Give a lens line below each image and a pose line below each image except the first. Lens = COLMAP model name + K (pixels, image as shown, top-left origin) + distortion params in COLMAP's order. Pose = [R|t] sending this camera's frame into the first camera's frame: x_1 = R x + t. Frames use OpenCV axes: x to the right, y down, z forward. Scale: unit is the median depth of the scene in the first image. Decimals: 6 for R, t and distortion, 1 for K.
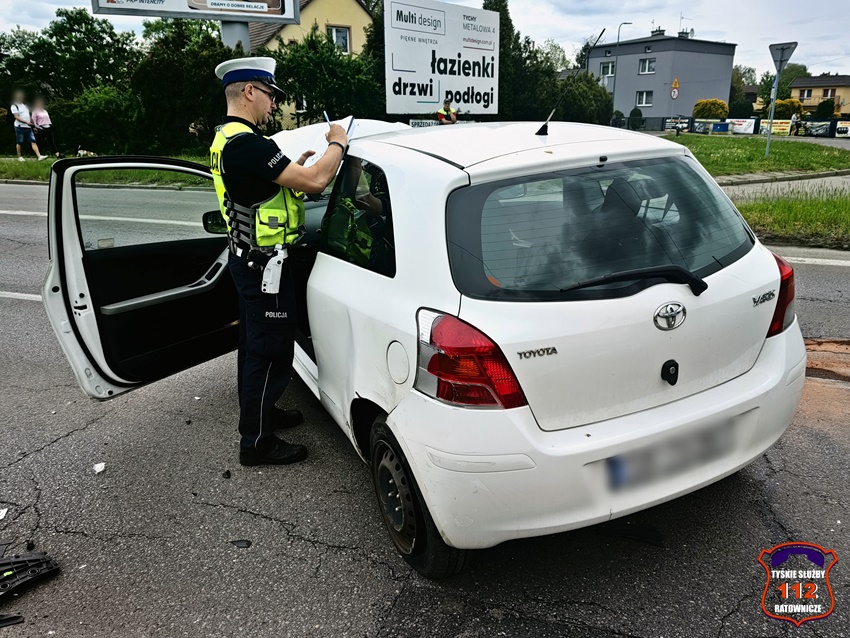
lens RADIAL K [[695.3, 0, 425.0], [0, 695.3, 319.0], [0, 0, 1]] dist [0.012283, -0.010341]
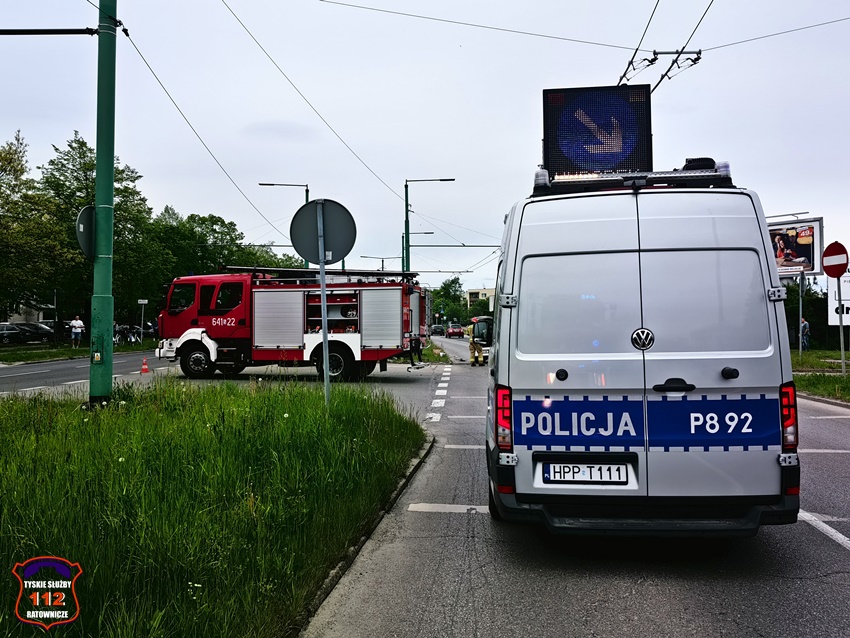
lens RADIAL K [[695.3, 0, 425.0], [0, 695.3, 319.0], [0, 0, 1]] dist [0.012283, -0.010341]
pose [[0.346076, -0.016358, -0.938064, 1.061103], [-0.267250, 0.956707, -0.115279, 0.130901], [0.899338, 0.290593, 0.326722, -0.387173]]
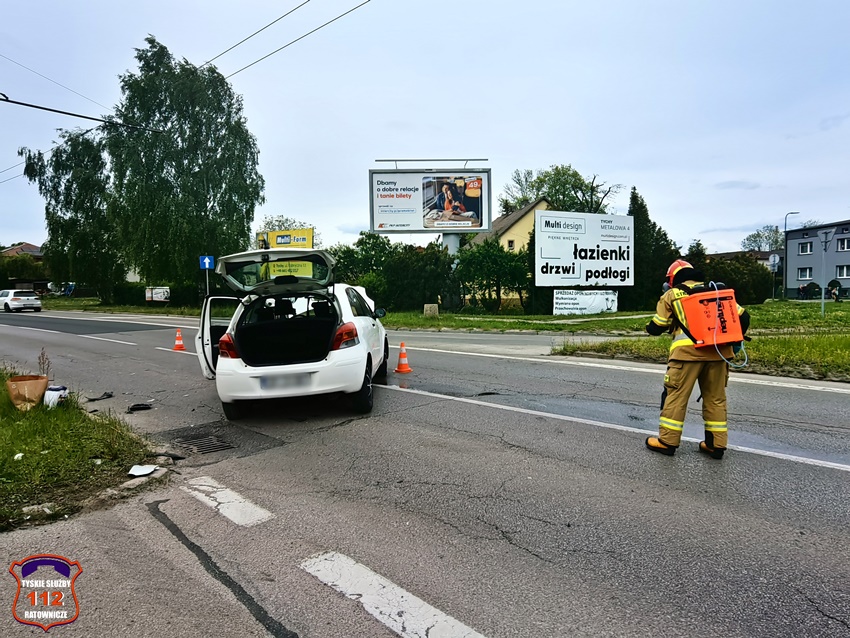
lens RADIAL K [[559.9, 0, 439.1], [0, 559.9, 297.4], [0, 0, 1]] dist [0.032778, 0.000130]
pose [[0.923716, -0.009349, -0.382963, 0.186844], [-0.094950, 0.962920, -0.252528, 0.042419], [0.371123, 0.269627, 0.888577, -0.111801]]
